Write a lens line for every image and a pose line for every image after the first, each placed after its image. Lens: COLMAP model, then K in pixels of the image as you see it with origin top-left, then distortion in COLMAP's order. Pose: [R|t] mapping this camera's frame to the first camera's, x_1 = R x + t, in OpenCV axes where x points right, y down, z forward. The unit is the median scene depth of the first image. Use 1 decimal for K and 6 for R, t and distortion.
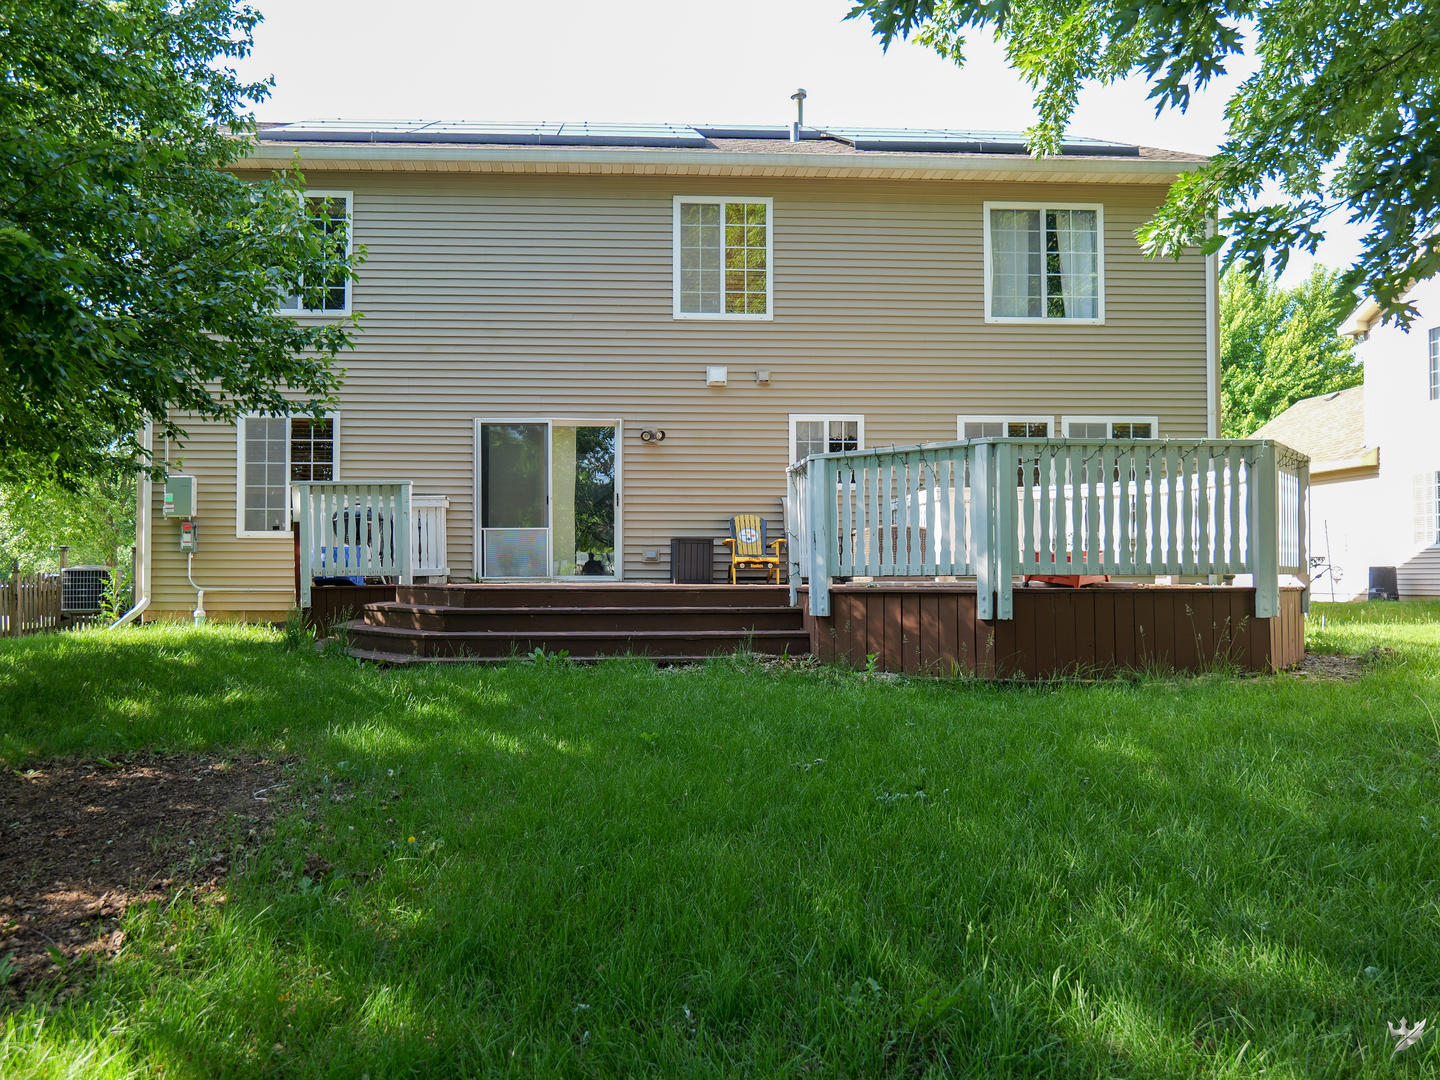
lens RADIAL K [[923.7, 0, 714.7], [0, 923.7, 544.3], [0, 0, 1]] dist [-0.030060, 0.027564]
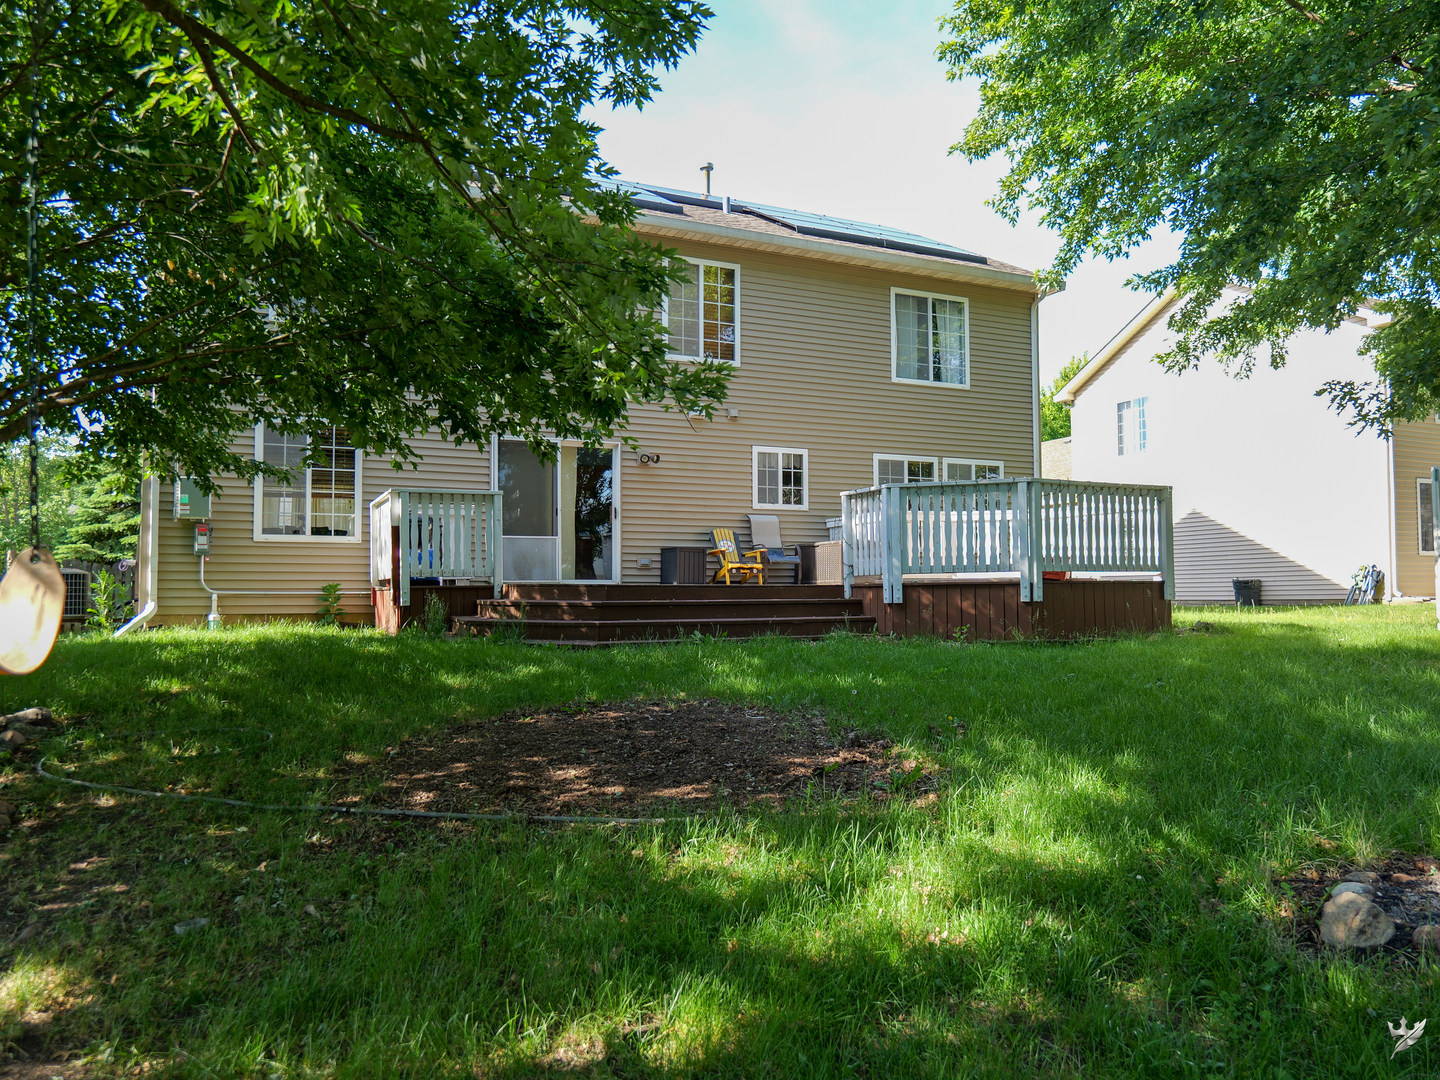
lens RADIAL K [[944.6, 0, 720.0], [0, 944.6, 540.0], [0, 0, 1]] dist [-0.020468, 0.001328]
pose [[0.933410, 0.016081, 0.358452, -0.406843], [-0.006442, 0.999585, -0.028070, 0.016731], [-0.358754, 0.023892, 0.933126, -0.131706]]
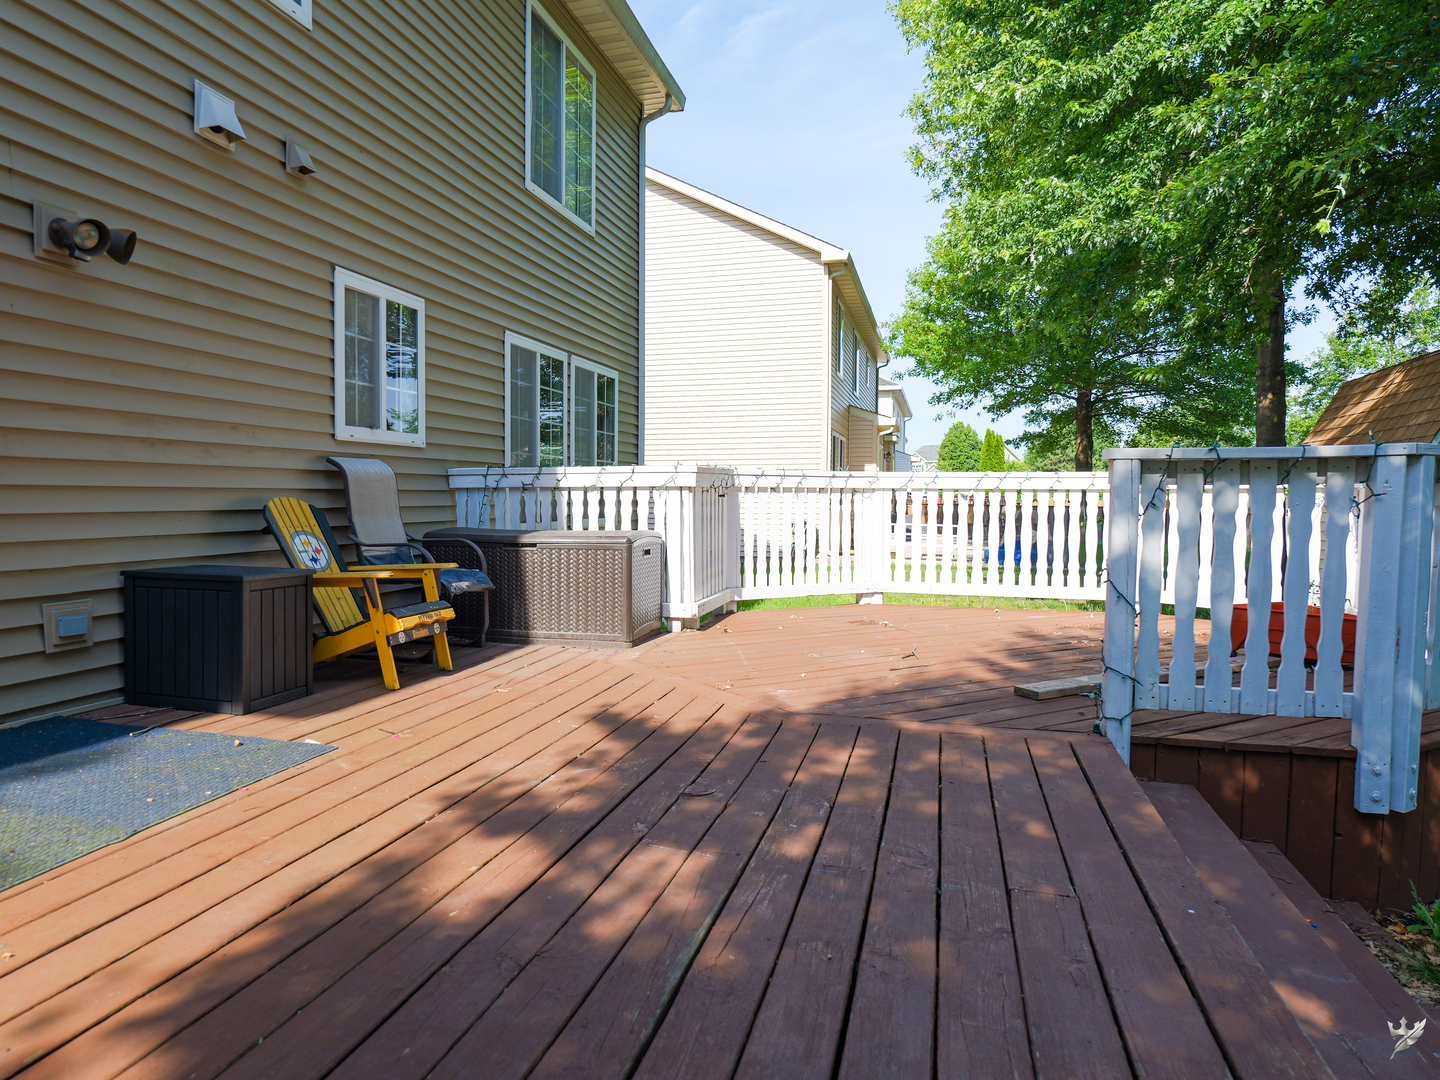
lens RADIAL K [[944.6, 0, 720.0], [0, 944.6, 540.0], [0, 0, 1]] dist [-0.020468, 0.001328]
pose [[0.274127, -0.046587, 0.960564, -0.311980], [-0.012884, 0.998558, 0.052107, -0.037149], [-0.961607, -0.026660, 0.273132, 0.713055]]
